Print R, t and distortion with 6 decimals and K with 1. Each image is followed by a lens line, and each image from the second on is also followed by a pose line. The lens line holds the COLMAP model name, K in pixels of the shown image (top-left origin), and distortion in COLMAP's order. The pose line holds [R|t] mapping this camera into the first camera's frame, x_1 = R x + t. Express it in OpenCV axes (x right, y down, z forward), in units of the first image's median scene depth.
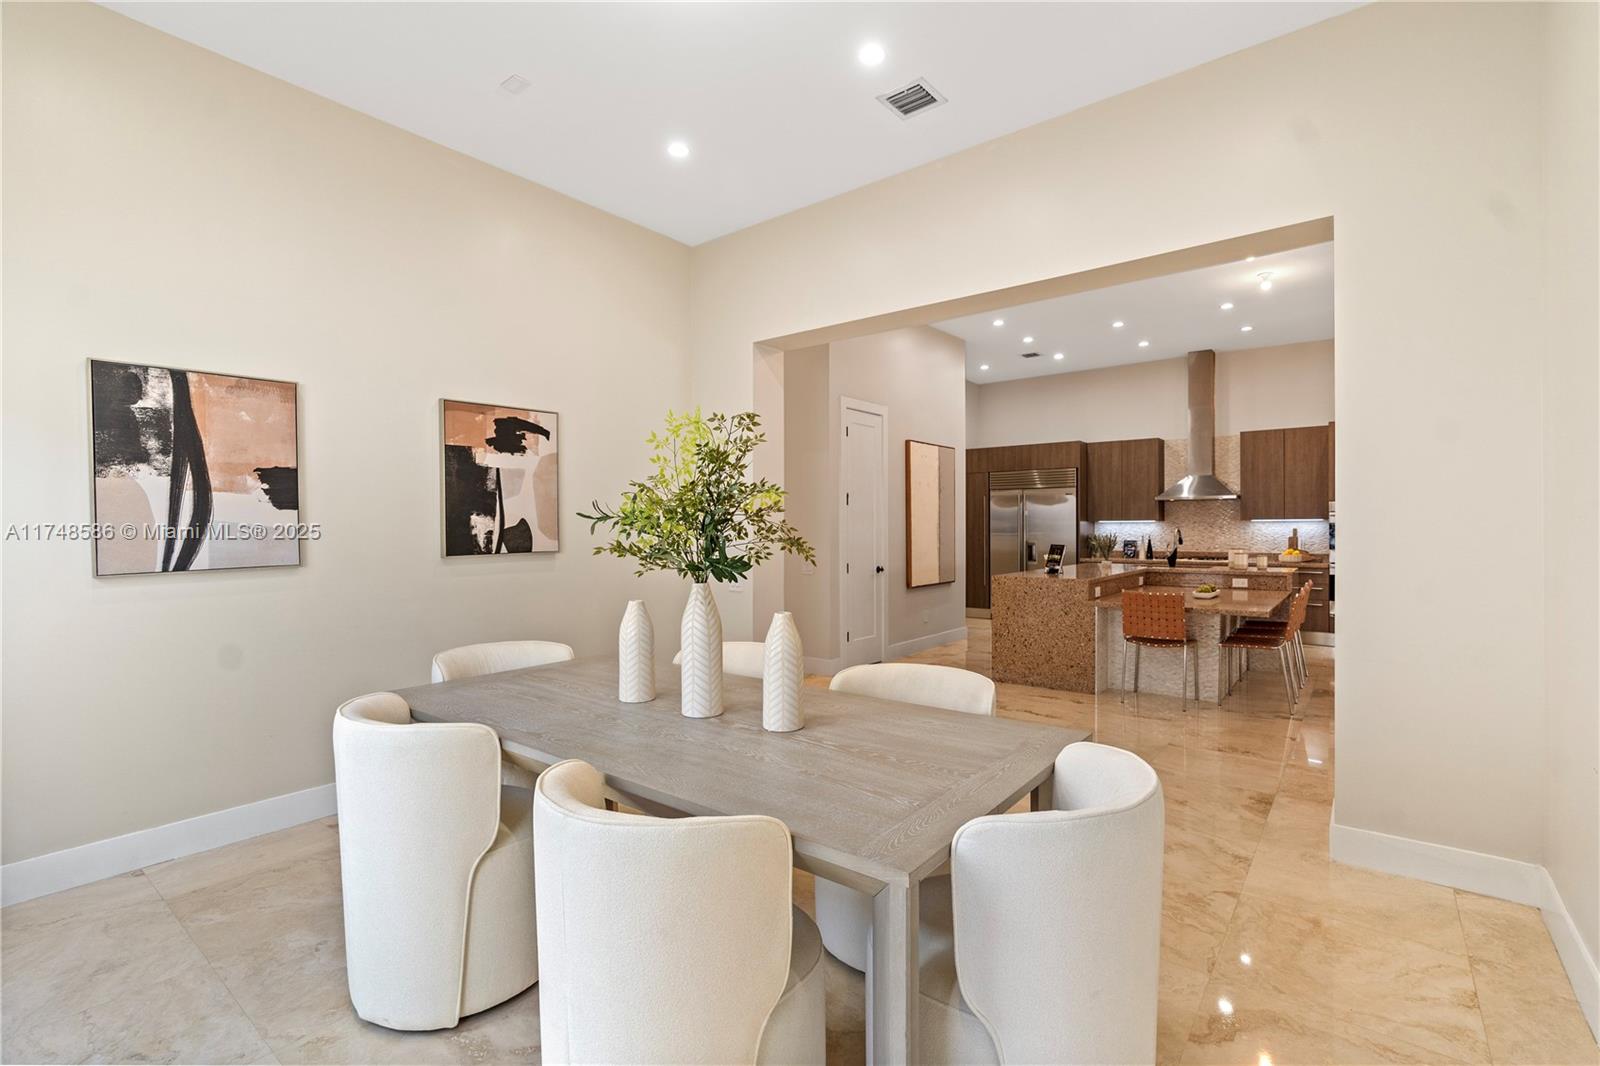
lens RADIAL K [[723.6, 0, 803.0], [0, 723.6, 529.1], [0, 0, 1]] dist [-0.009218, 0.003697]
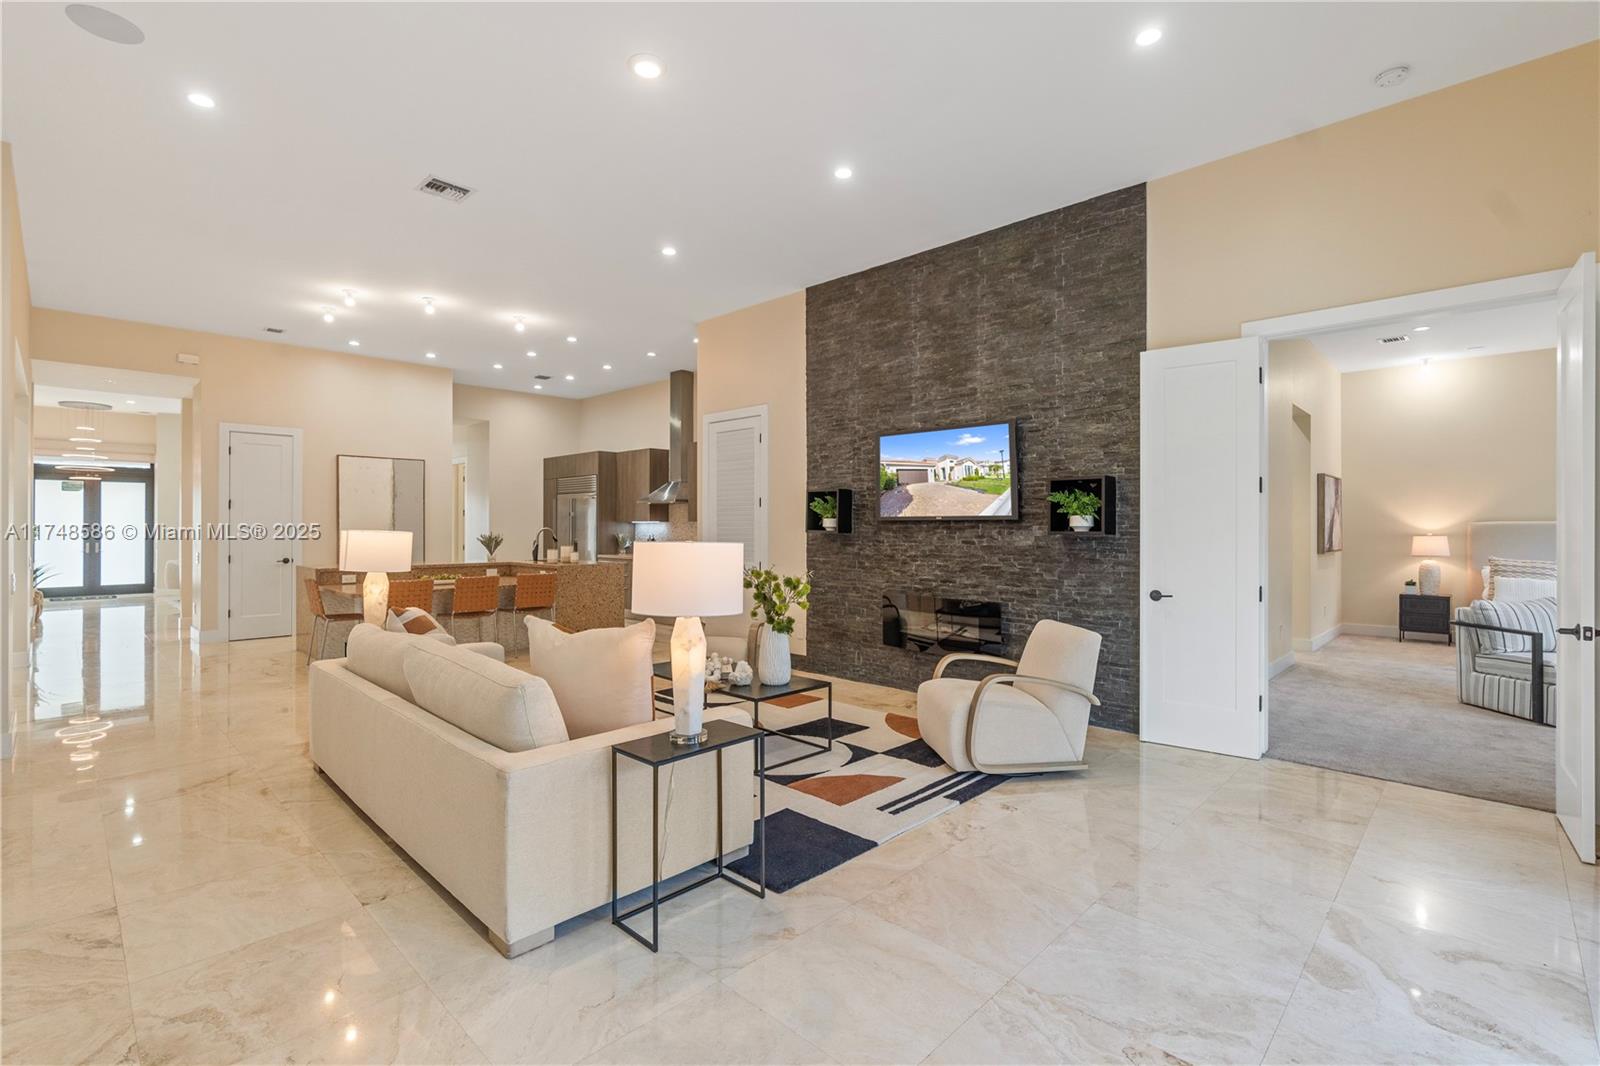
lens RADIAL K [[723.6, 0, 798.5], [0, 723.6, 524.0], [0, 0, 1]] dist [-0.009218, 0.003697]
pose [[0.994799, 0.002792, -0.101815, 1.250740], [-0.003453, 0.999974, -0.006312, -0.002202], [0.101795, 0.006631, 0.994783, -0.151446]]
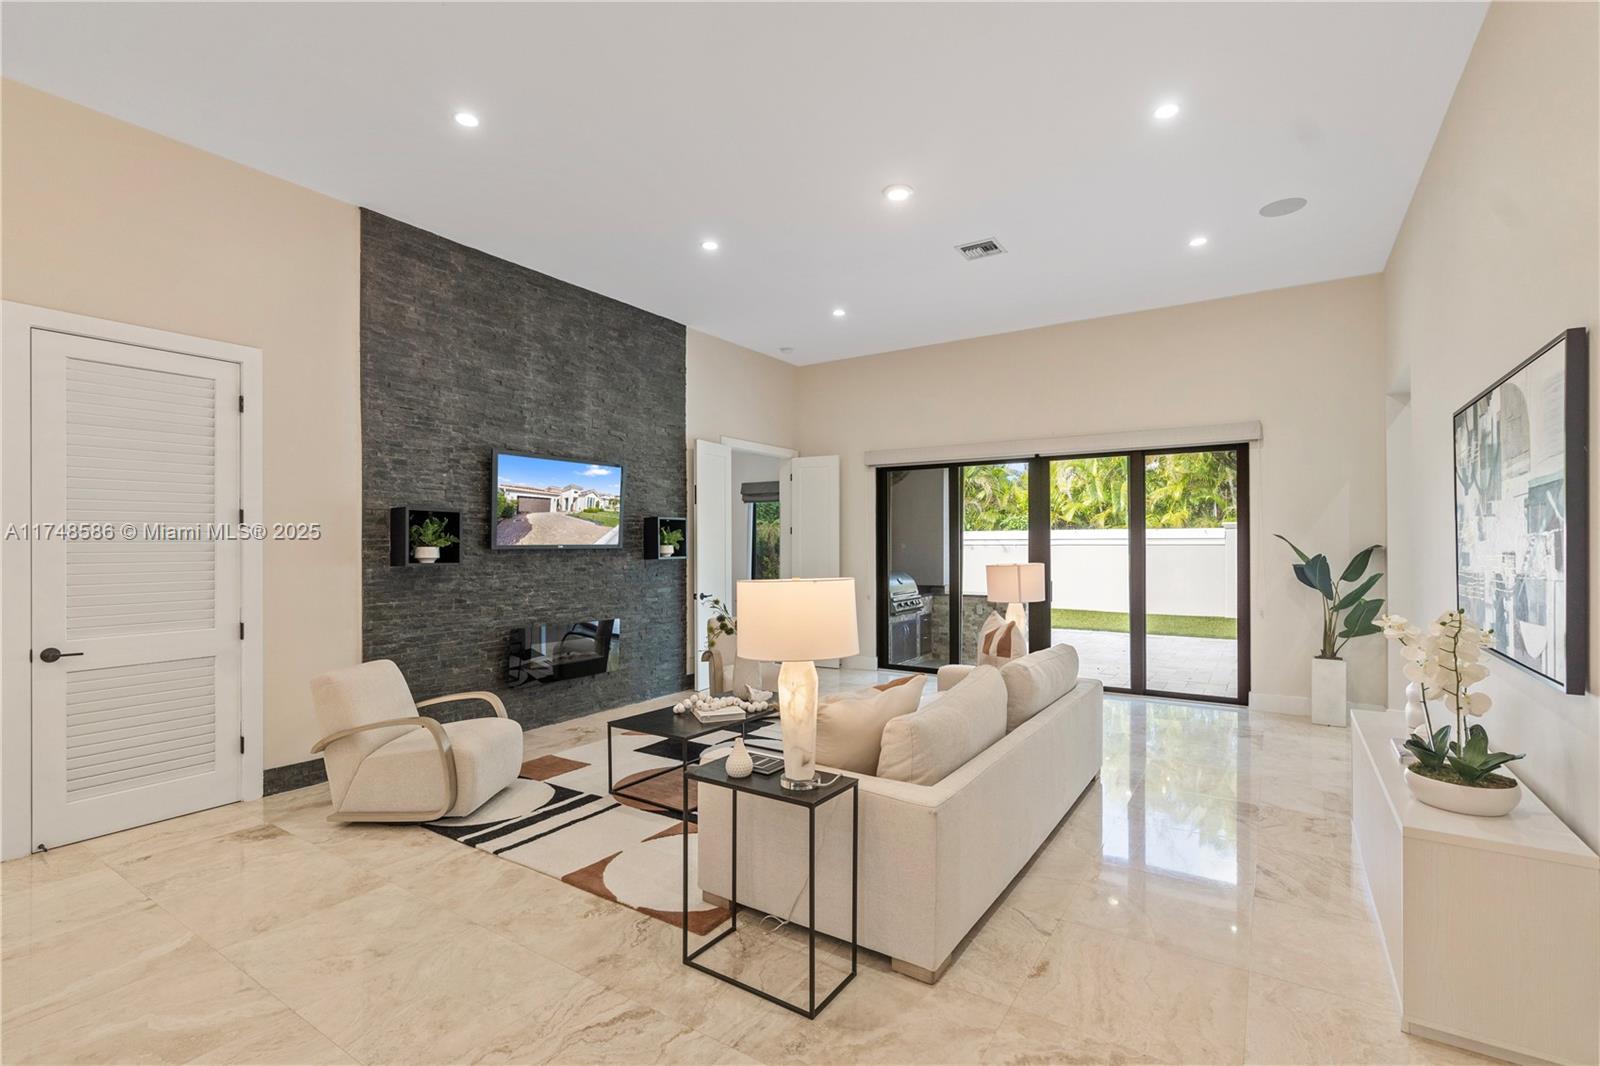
lens RADIAL K [[723.6, 0, 799.7], [0, 723.6, 540.3], [0, 0, 1]] dist [-0.009218, 0.003697]
pose [[-0.084792, 0.006739, 0.996376, 0.395092], [0.006253, 0.999961, -0.006231, -0.016587], [-0.996379, 0.005702, -0.084831, 0.537974]]
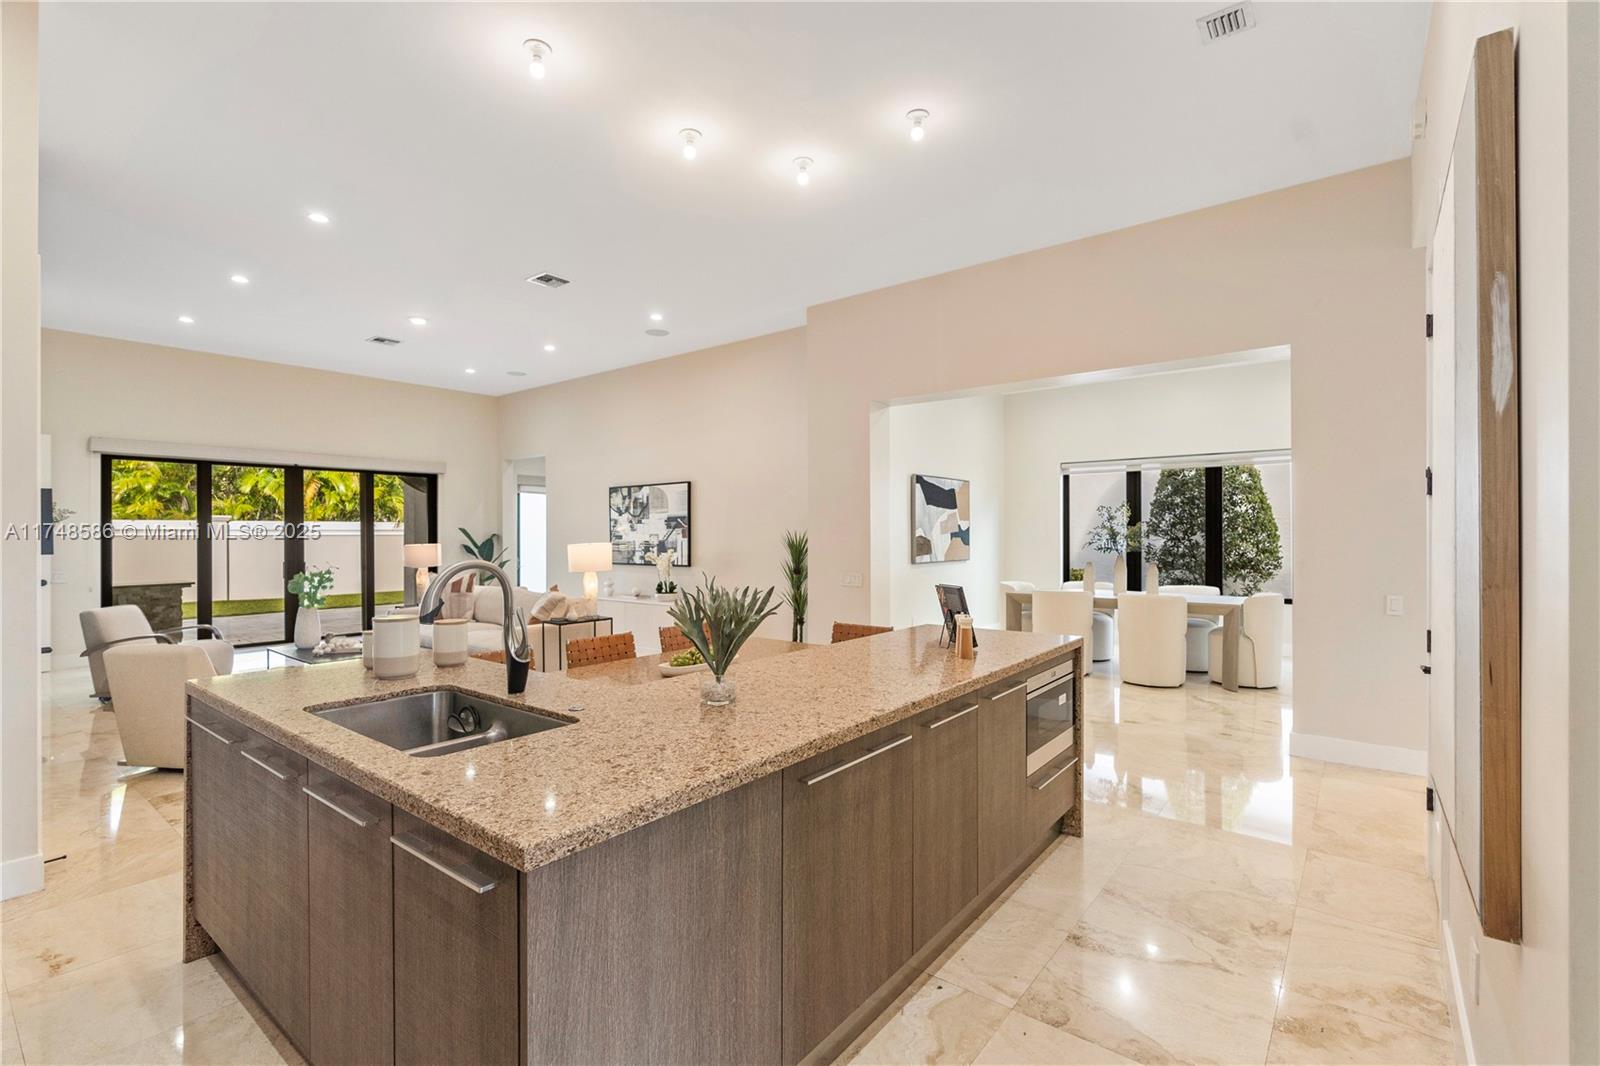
lens RADIAL K [[723.6, 0, 809.1], [0, 723.6, 537.4], [0, 0, 1]] dist [-0.009218, 0.003697]
pose [[-0.999909, 0.006282, -0.011951, 0.466537], [0.006162, 0.999931, 0.010020, -0.014994], [0.012013, 0.009945, -0.999878, 1.524395]]
